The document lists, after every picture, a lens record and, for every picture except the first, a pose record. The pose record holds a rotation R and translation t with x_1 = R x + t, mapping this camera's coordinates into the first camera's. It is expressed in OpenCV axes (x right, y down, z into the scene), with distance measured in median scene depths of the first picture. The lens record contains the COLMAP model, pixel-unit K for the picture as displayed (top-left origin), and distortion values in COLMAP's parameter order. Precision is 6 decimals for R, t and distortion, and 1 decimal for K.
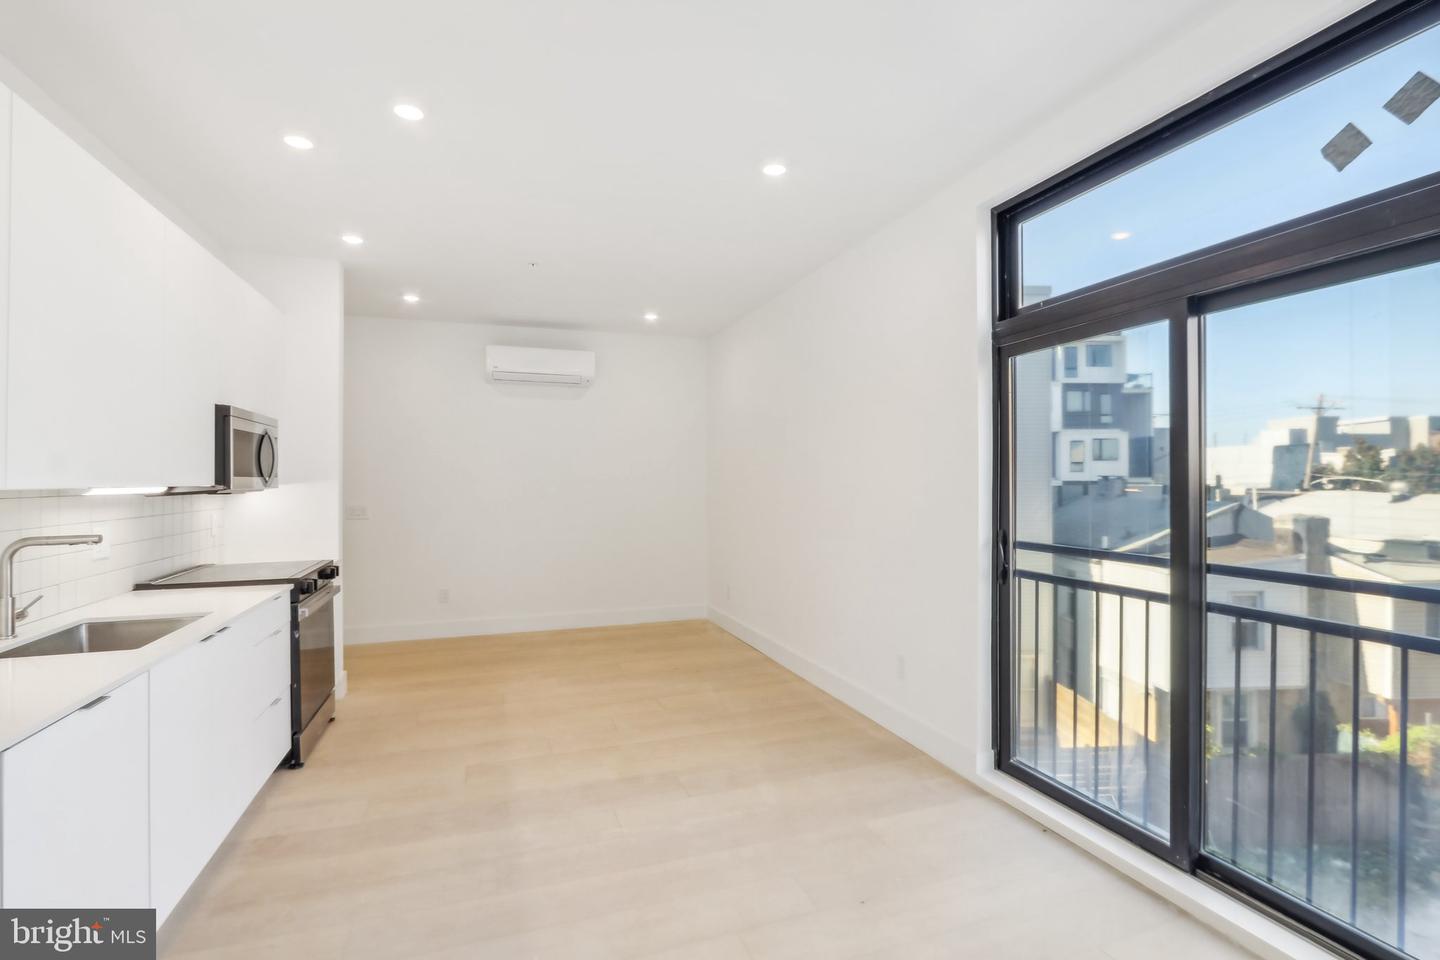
lens RADIAL K [[674.4, 0, 720.0], [0, 674.4, 480.0], [0, 0, 1]] dist [-0.019392, 0.000877]
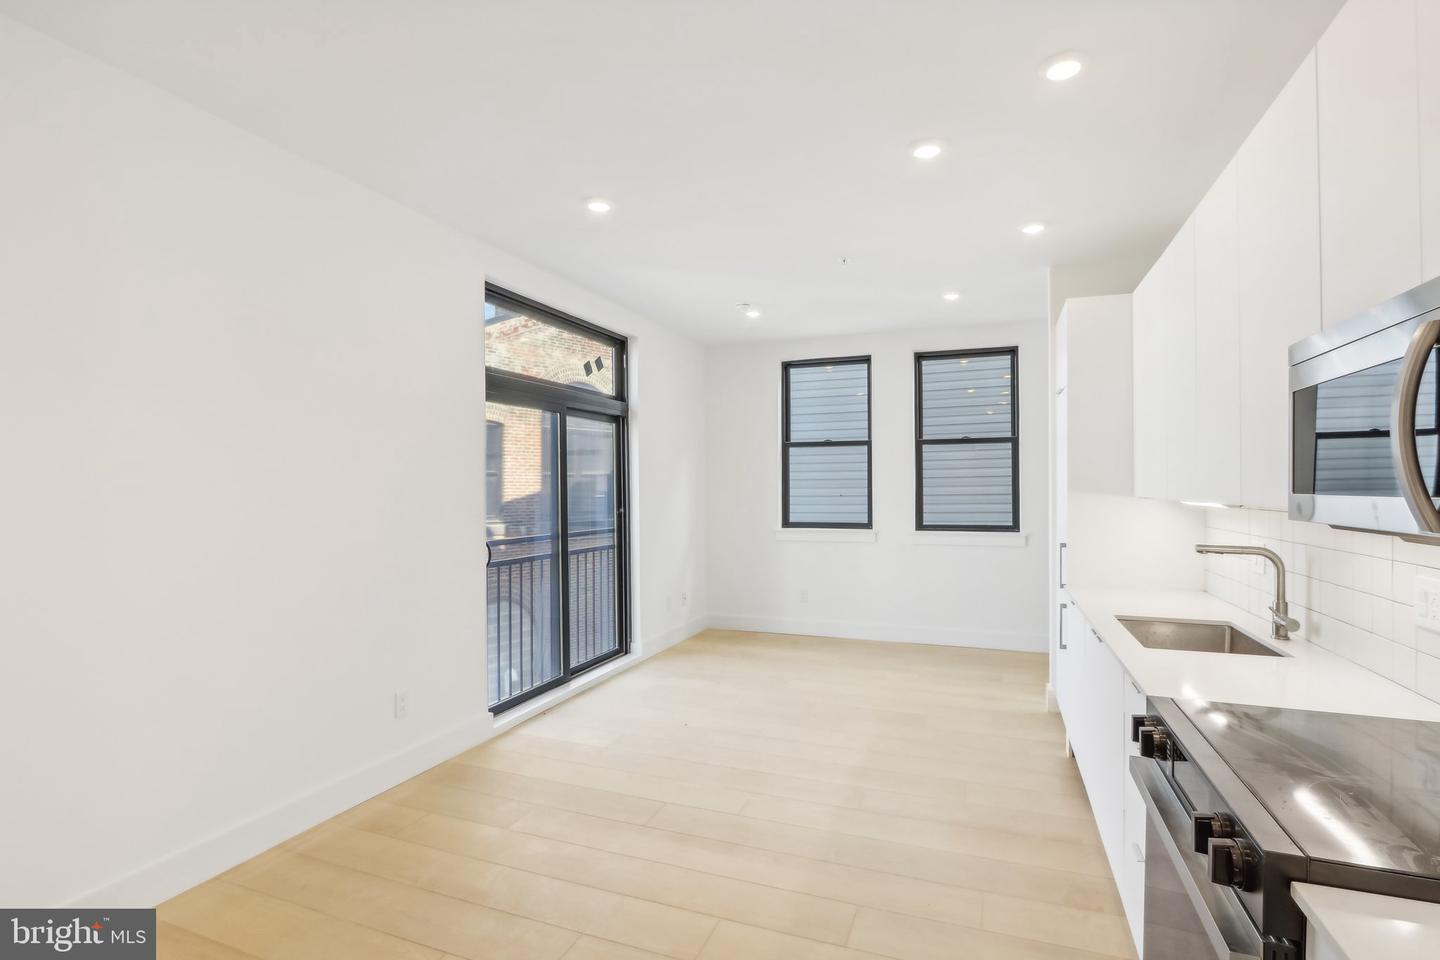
lens RADIAL K [[674.4, 0, 720.0], [0, 674.4, 480.0], [0, 0, 1]] dist [-0.019392, 0.000877]
pose [[-0.757637, 0.013098, 0.652545, -0.727197], [0.004799, 0.999883, -0.014497, -0.008824], [-0.652659, -0.007852, -0.757611, 1.616547]]
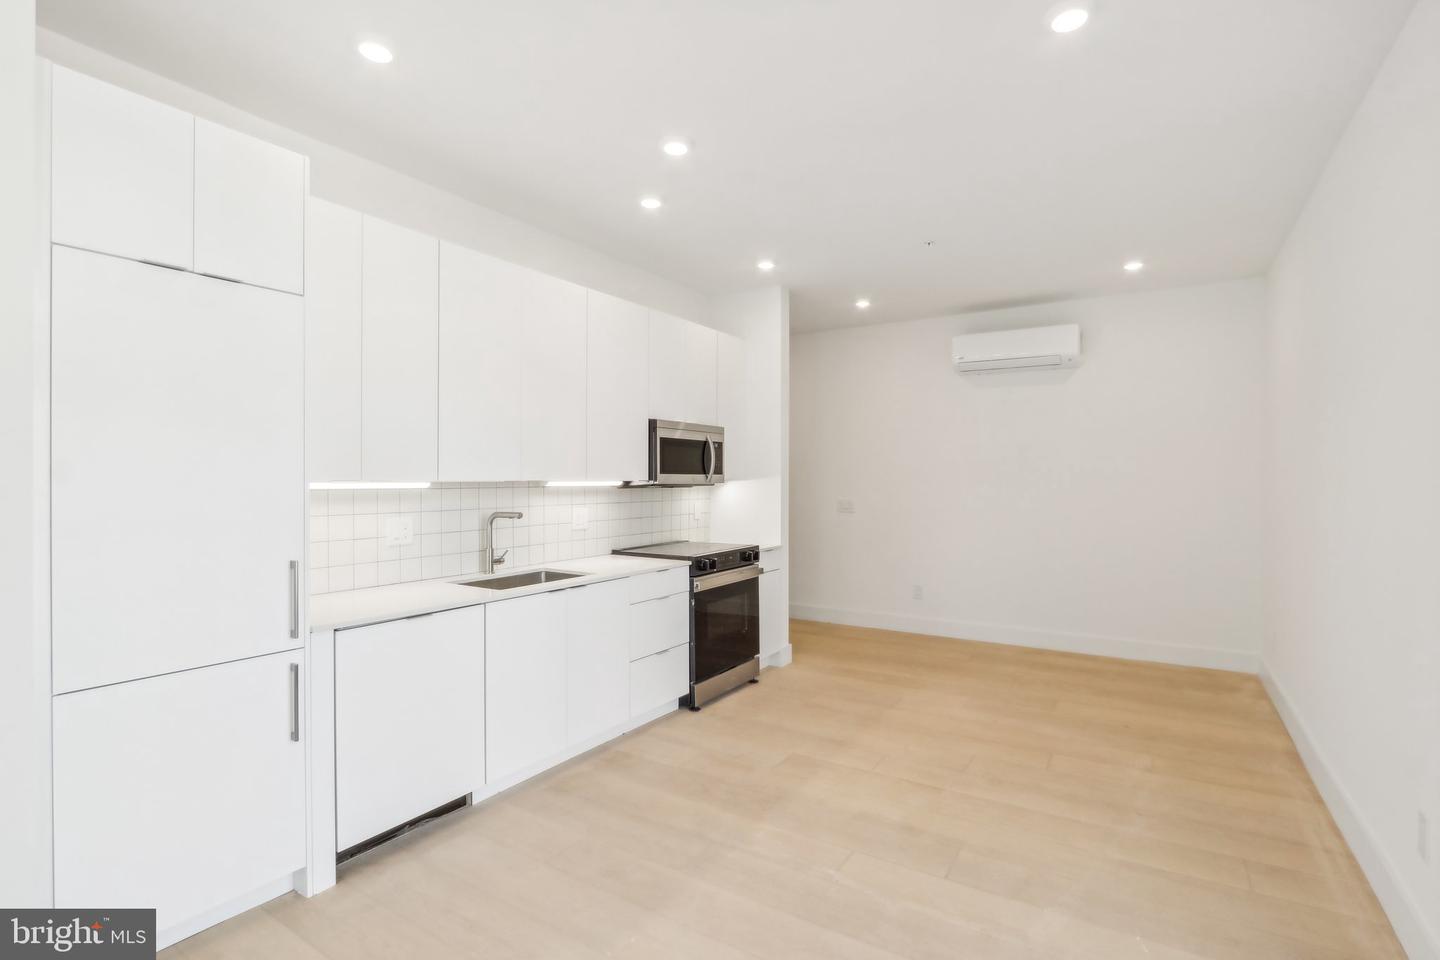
lens RADIAL K [[667.8, 0, 722.4], [0, 667.8, 483.3], [0, 0, 1]] dist [-0.017154, 0.000654]
pose [[0.619108, 0.009500, -0.785248, 0.368408], [-0.002794, 0.999947, 0.009895, -0.000088], [0.785301, -0.003933, 0.619102, 0.287469]]
